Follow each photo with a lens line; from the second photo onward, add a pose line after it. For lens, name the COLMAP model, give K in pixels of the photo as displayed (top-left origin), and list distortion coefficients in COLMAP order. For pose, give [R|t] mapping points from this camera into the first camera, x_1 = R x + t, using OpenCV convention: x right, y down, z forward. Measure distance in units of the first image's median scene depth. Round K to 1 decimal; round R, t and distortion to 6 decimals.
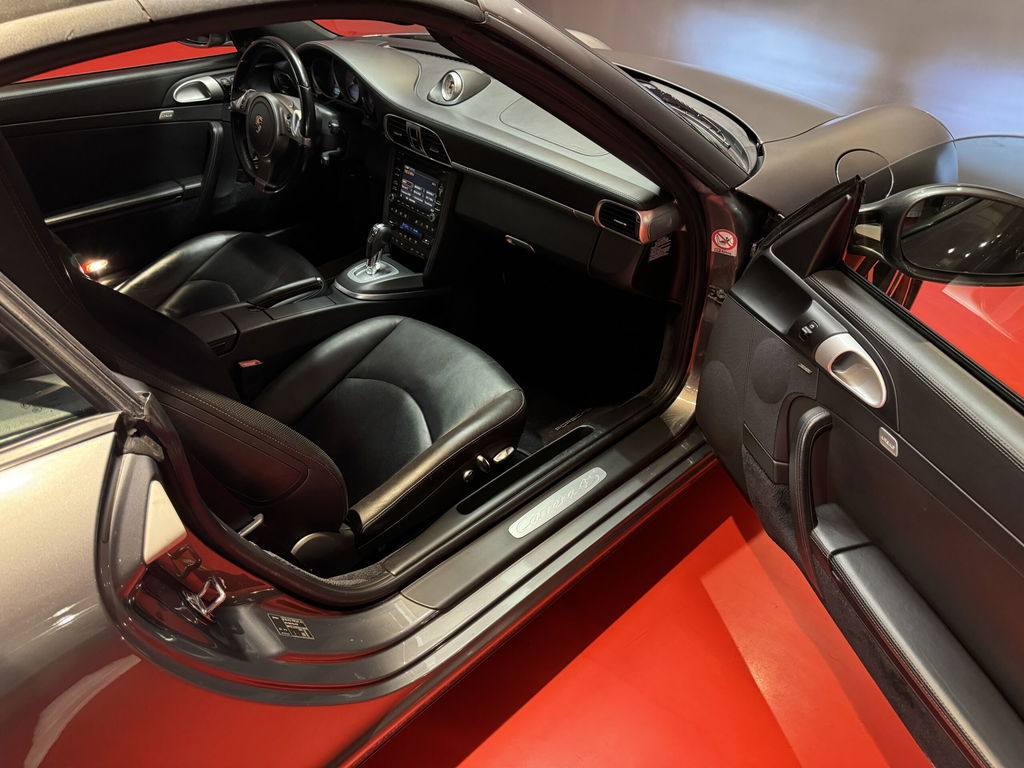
lens RADIAL K [[715.7, 0, 512.0], [0, 715.7, 384.0], [0, 0, 1]] dist [0.182448, -0.374145]
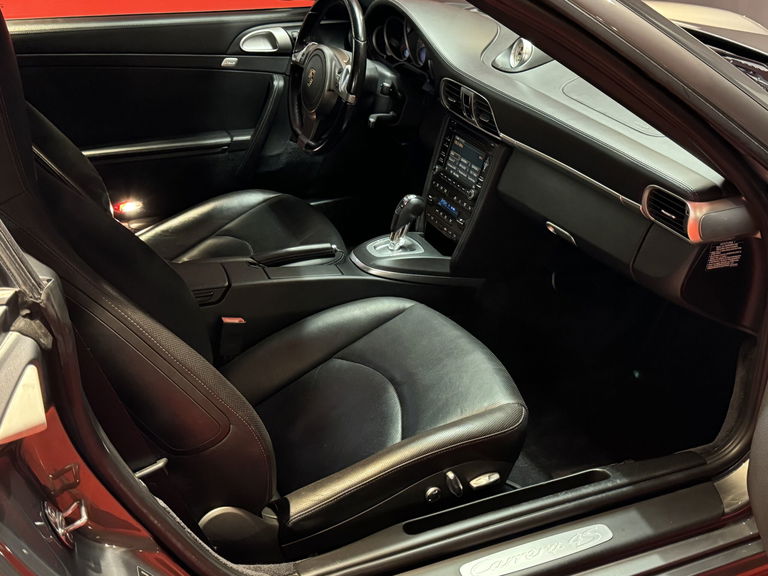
lens RADIAL K [[917.7, 0, 384.0], [0, 917.7, 288.0], [0, 0, 1]] dist [0.191775, -0.431816]
pose [[0.942706, 0.151148, -0.297423, 0.137144], [-0.198910, 0.970347, -0.137339, 0.048176], [0.267845, 0.188631, 0.944816, -0.034193]]
